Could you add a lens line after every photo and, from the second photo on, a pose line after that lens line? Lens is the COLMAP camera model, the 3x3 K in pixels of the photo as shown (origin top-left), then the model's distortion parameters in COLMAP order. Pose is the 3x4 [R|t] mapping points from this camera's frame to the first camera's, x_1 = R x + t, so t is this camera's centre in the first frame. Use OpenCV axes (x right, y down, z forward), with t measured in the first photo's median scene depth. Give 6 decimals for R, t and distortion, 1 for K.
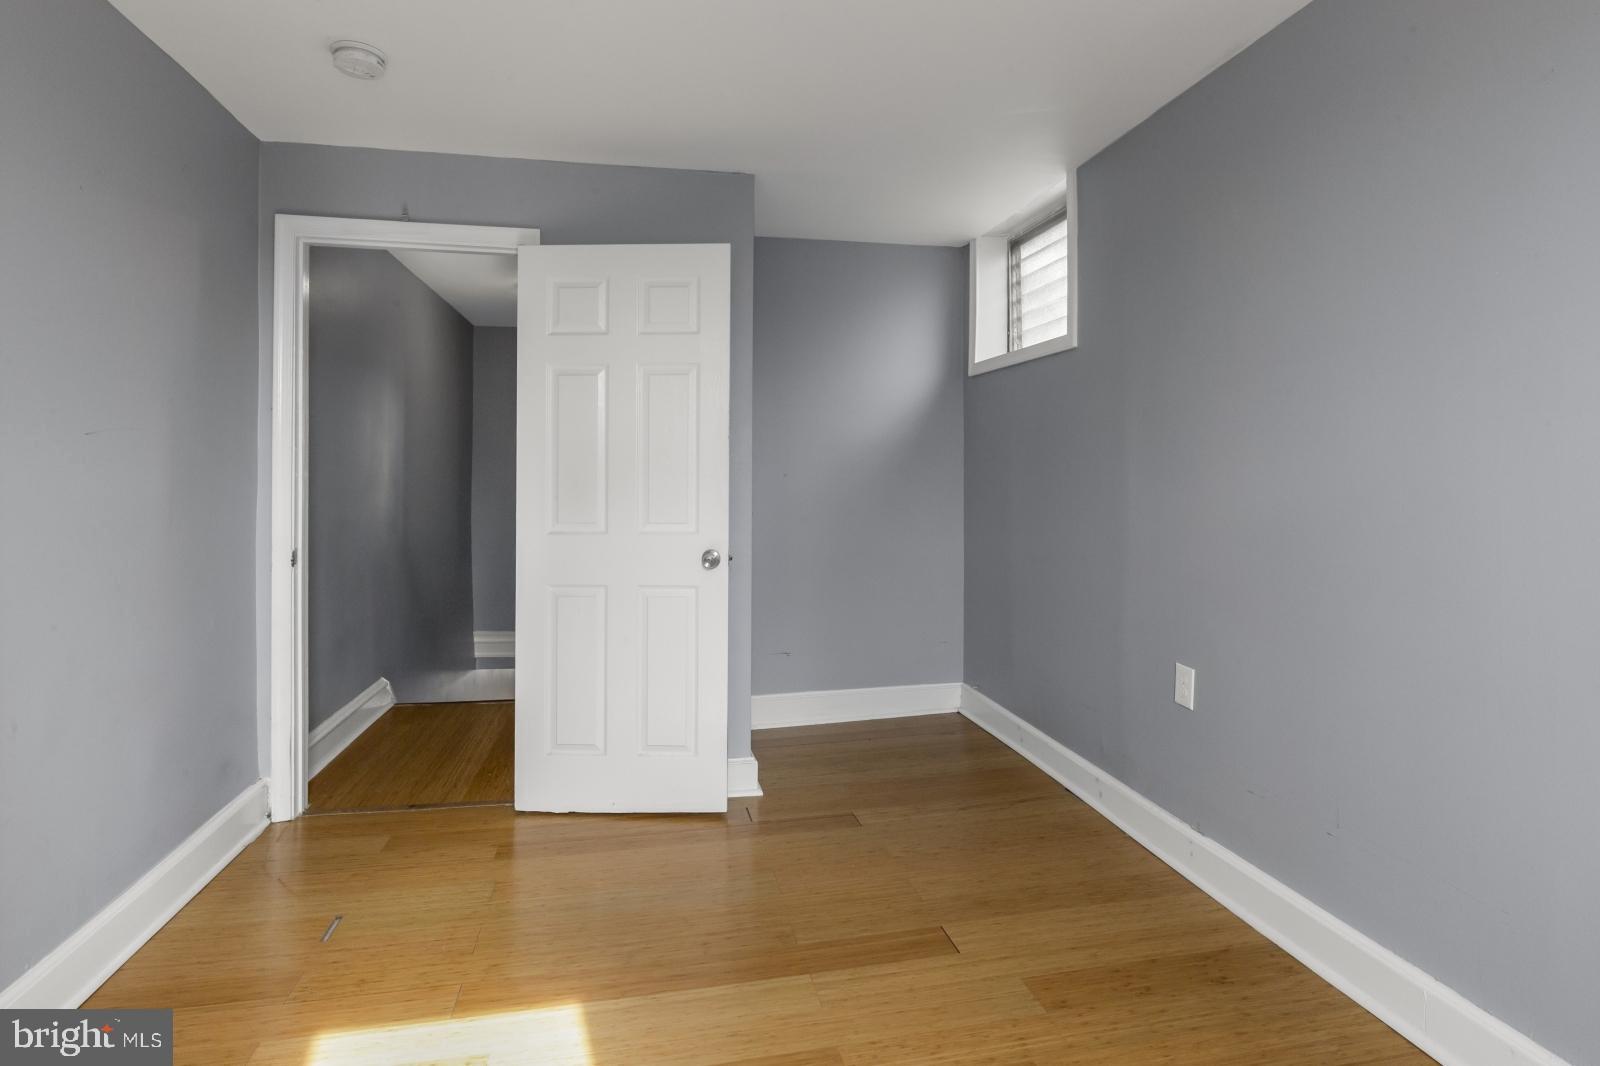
lens RADIAL K [[803.6, 0, 769.5], [0, 803.6, 491.8], [0, 0, 1]] dist [-0.003369, -0.000751]
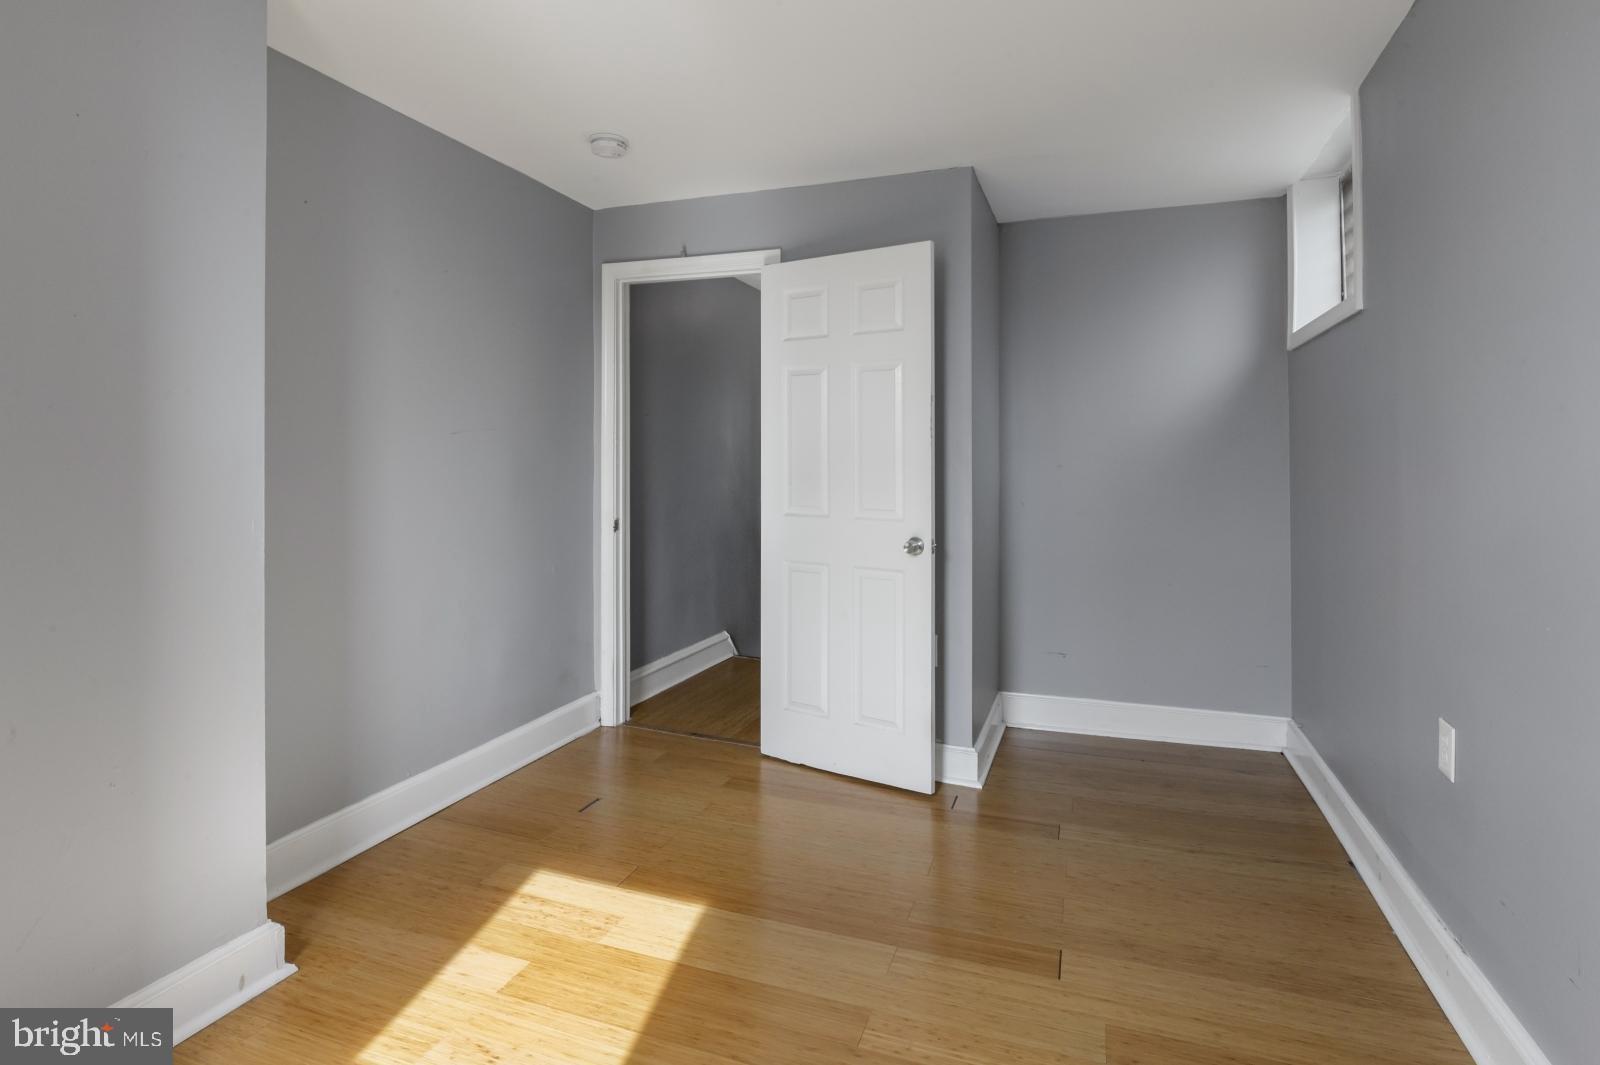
lens RADIAL K [[818.6, 0, 800.1], [0, 818.6, 476.5], [0, 0, 1]] dist [-0.002962, -0.001138]
pose [[0.853846, 0.017903, -0.520217, 0.349694], [-0.020882, 0.999782, 0.000134, -0.002611], [0.520106, 0.010749, 0.854034, 0.019439]]
